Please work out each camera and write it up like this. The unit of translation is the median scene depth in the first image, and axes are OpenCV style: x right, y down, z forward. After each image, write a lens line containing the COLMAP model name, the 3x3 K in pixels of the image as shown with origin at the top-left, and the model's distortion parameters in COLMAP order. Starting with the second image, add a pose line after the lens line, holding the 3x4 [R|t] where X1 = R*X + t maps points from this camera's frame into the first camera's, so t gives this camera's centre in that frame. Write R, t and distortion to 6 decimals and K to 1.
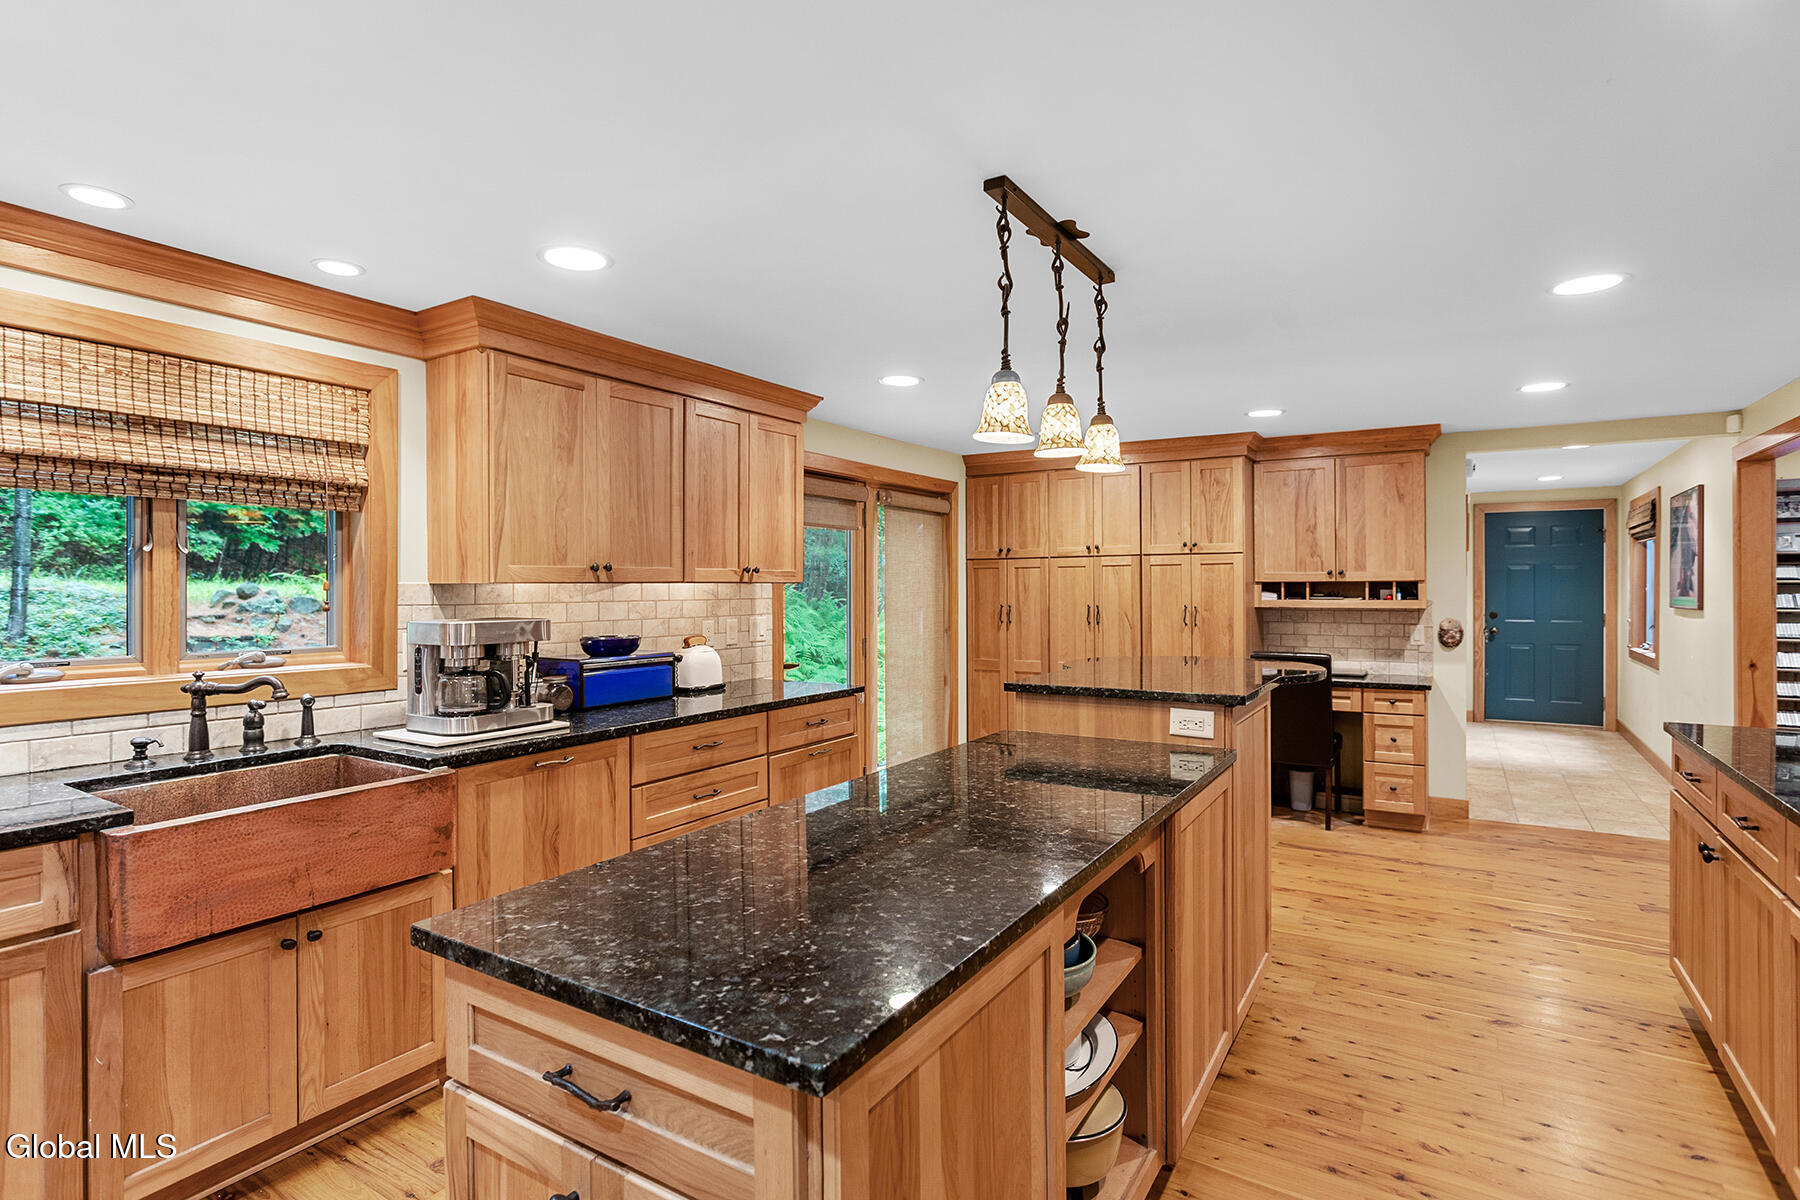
lens RADIAL K [[894.4, 0, 887.1], [0, 894.4, 588.2], [0, 0, 1]] dist [-0.005543, 0.000547]
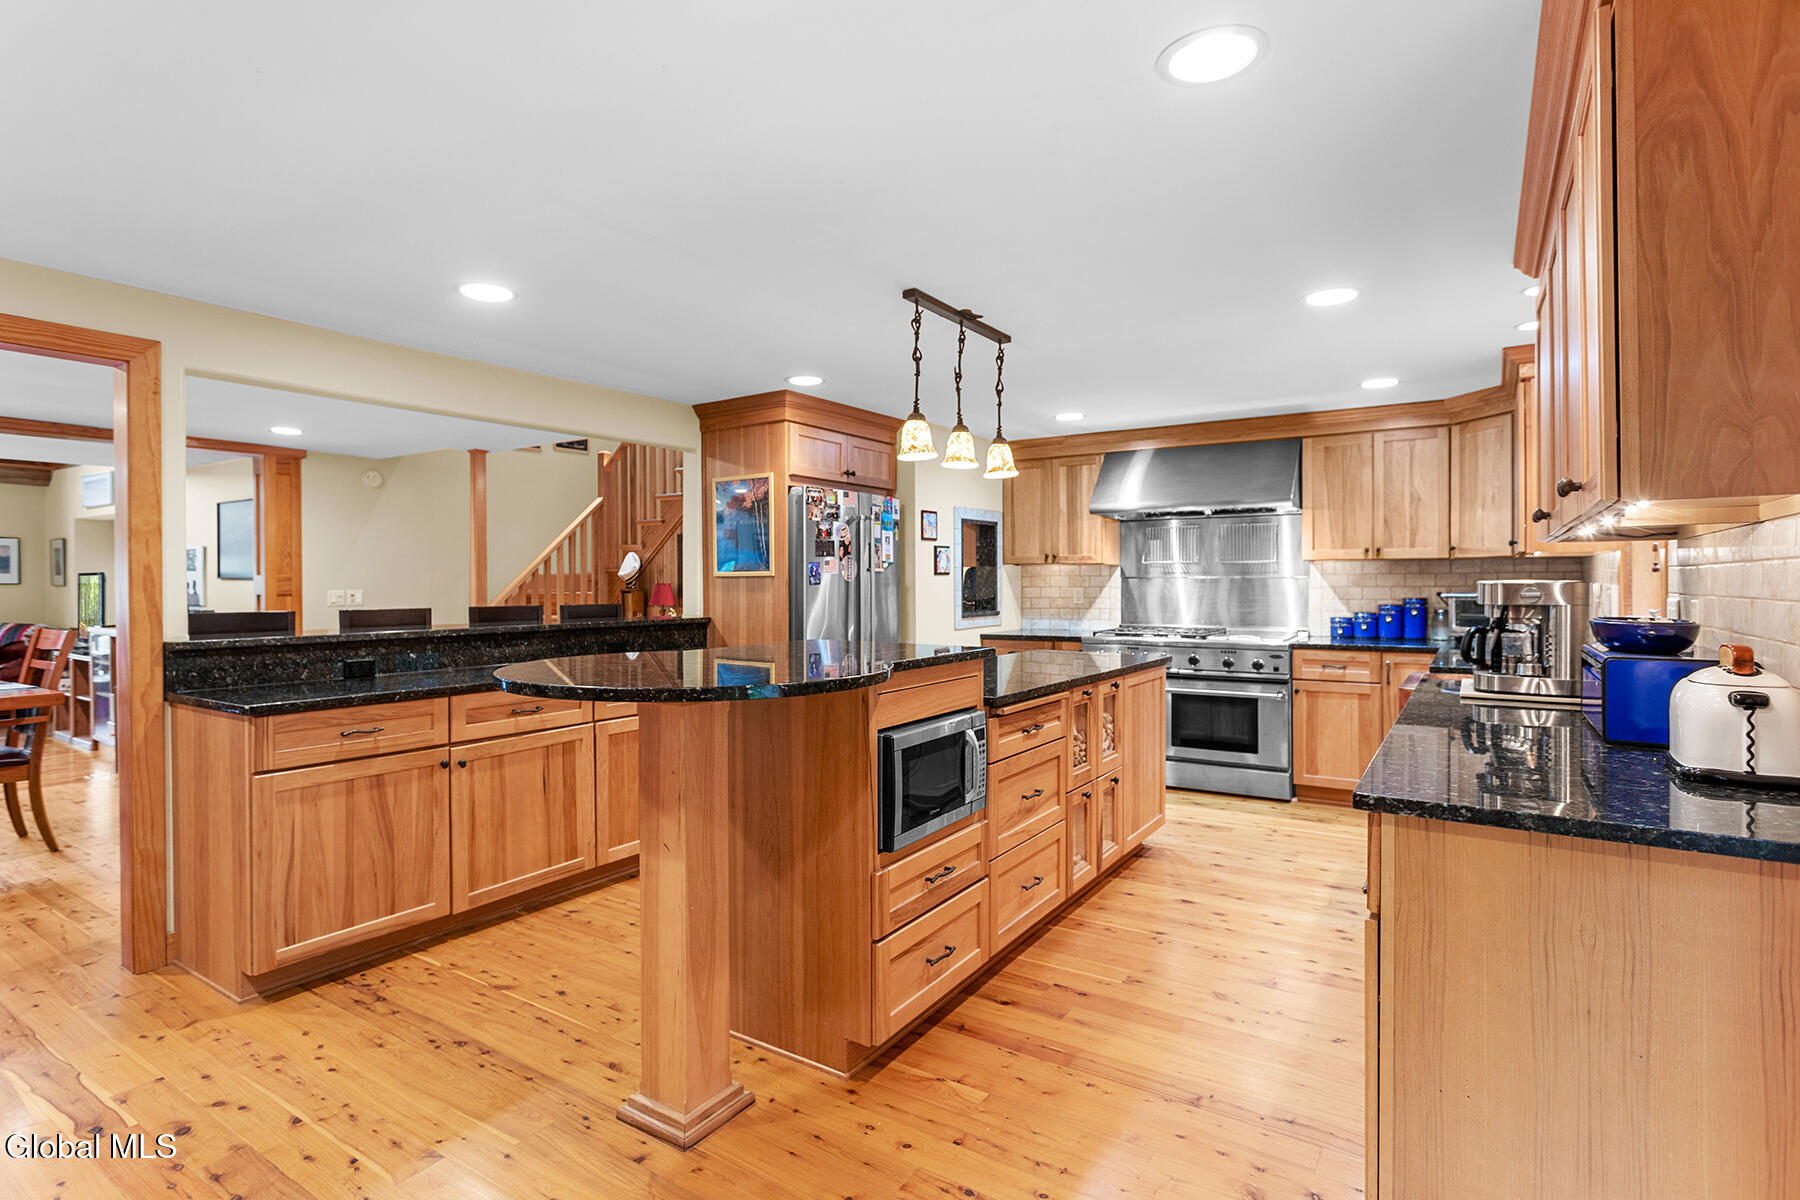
lens RADIAL K [[894.4, 0, 905.9], [0, 894.4, 590.2], [0, 0, 1]] dist [-0.005543, 0.000547]
pose [[-0.999966, 0.004941, -0.006574, 0.192086], [0.004870, 0.999929, 0.010873, 0.024669], [0.006628, 0.010841, -0.999919, 1.603319]]
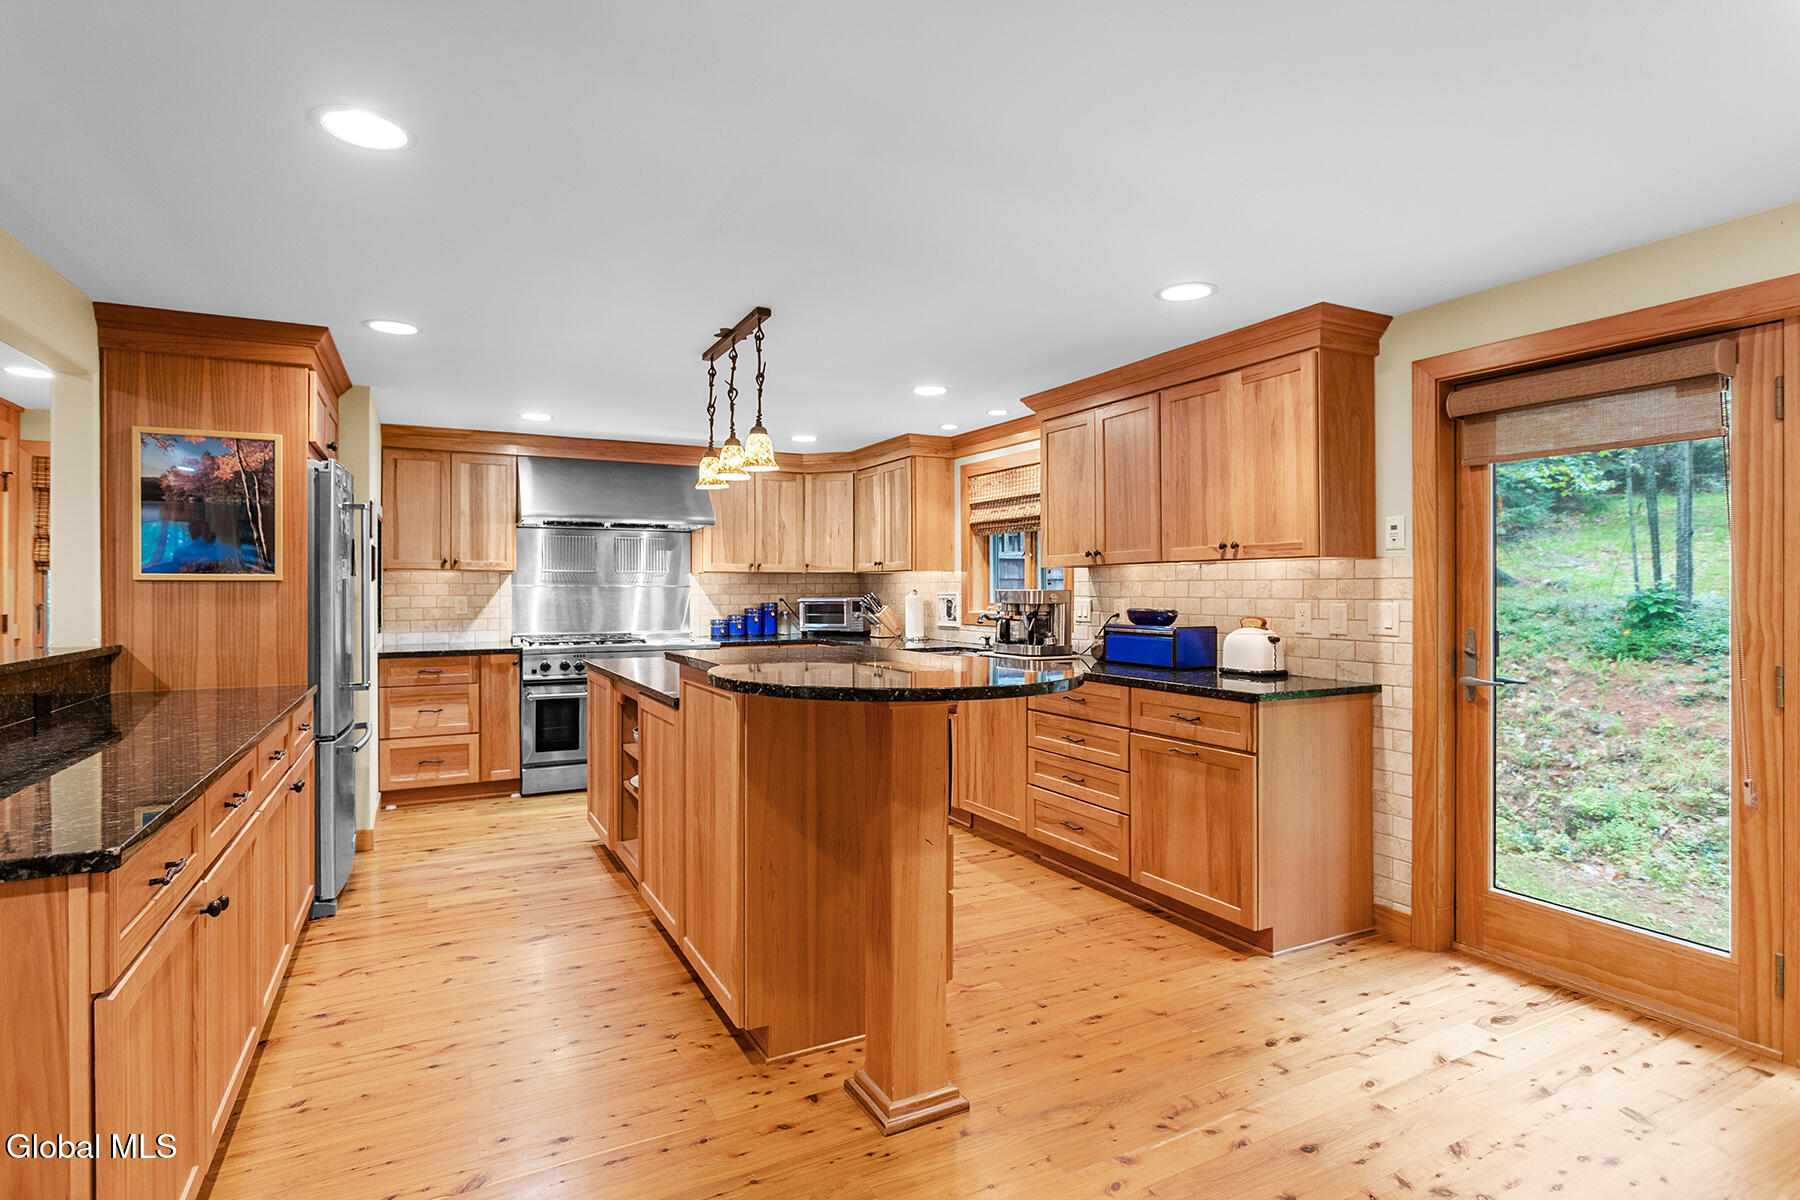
lens RADIAL K [[894.4, 0, 900.4], [0, 894.4, 588.6], [0, 0, 1]] dist [-0.005543, 0.000547]
pose [[-0.484094, 0.002235, -0.875013, 0.904209], [0.000933, 0.999997, 0.002038, 0.023883], [0.875015, 0.000170, -0.484095, 1.292917]]
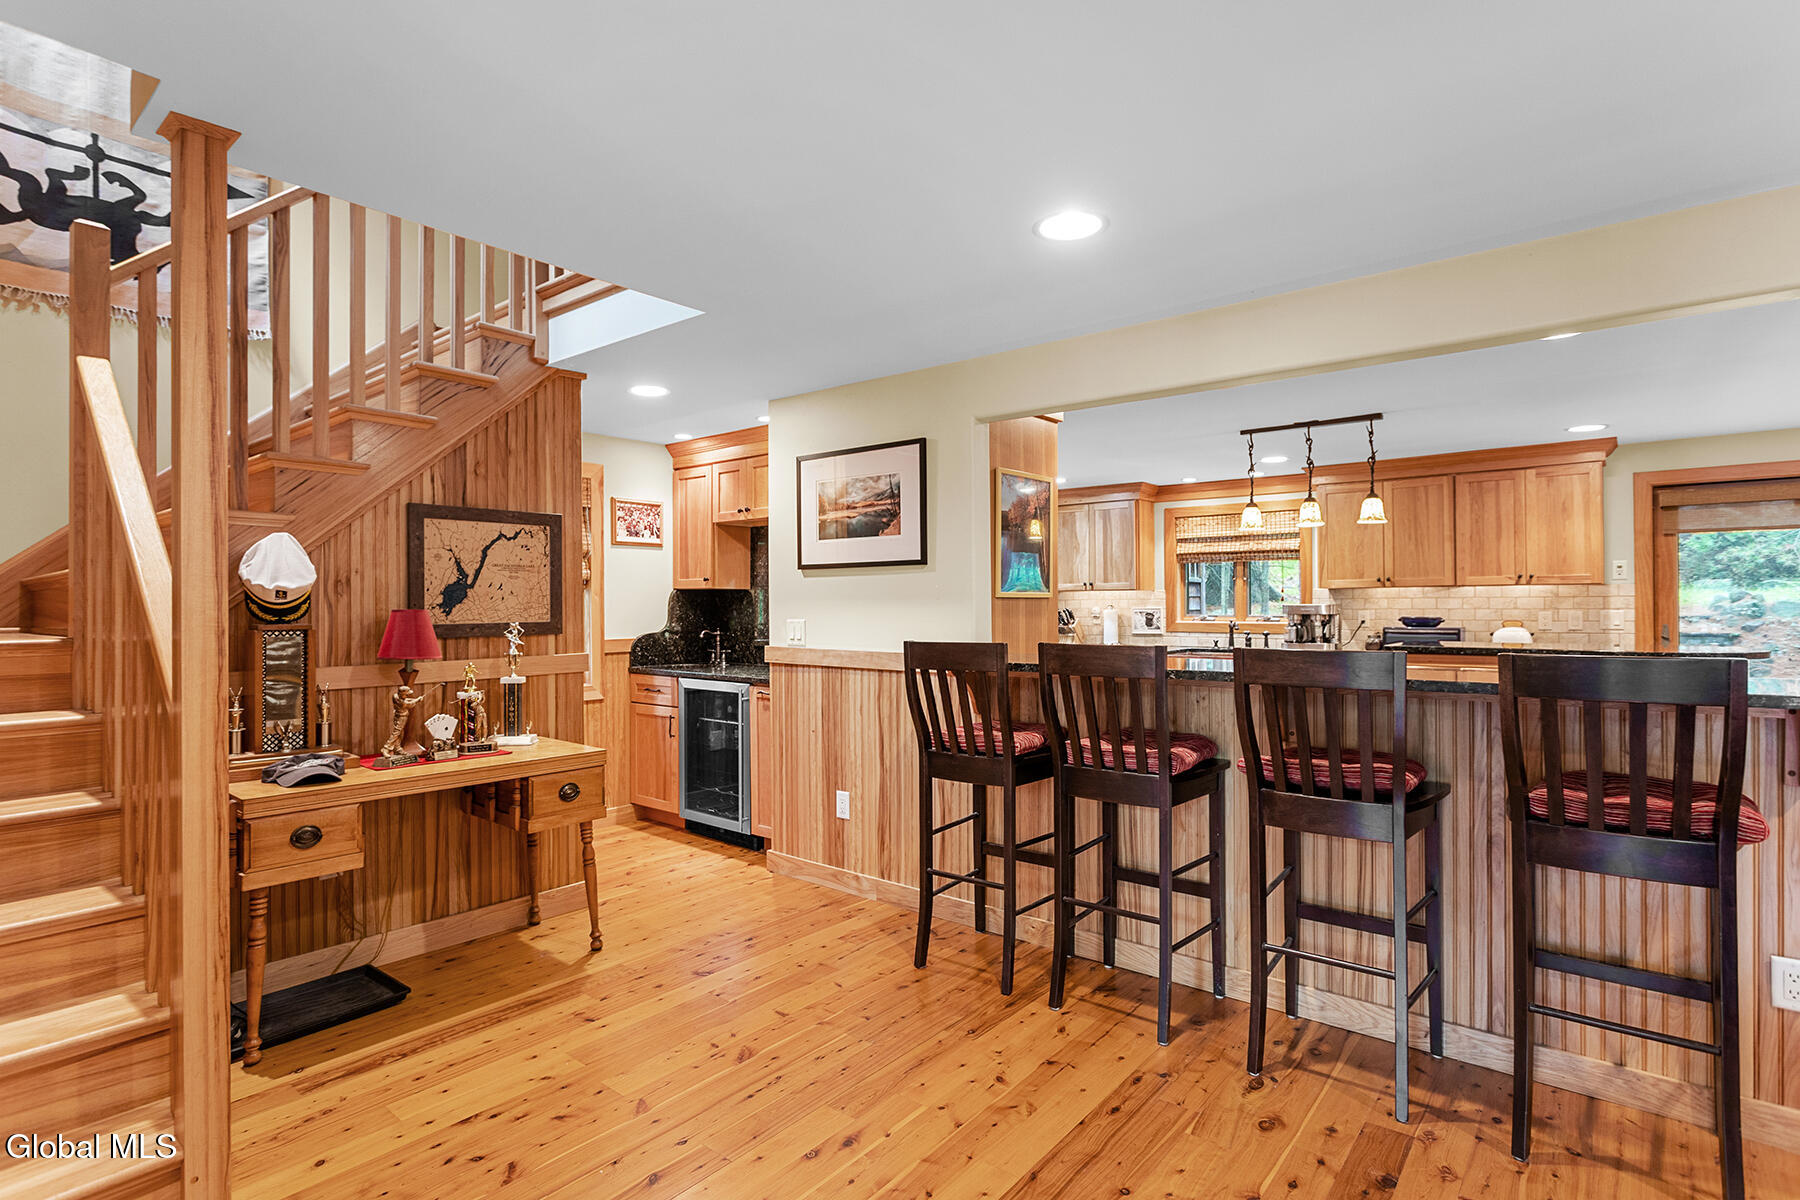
lens RADIAL K [[894.4, 0, 889.0], [0, 894.4, 605.4], [0, 0, 1]] dist [-0.005543, 0.000547]
pose [[-0.120891, -0.001820, -0.992664, 1.612591], [0.000752, 0.999998, -0.001925, 0.034218], [0.992666, -0.000979, -0.120889, 0.155025]]
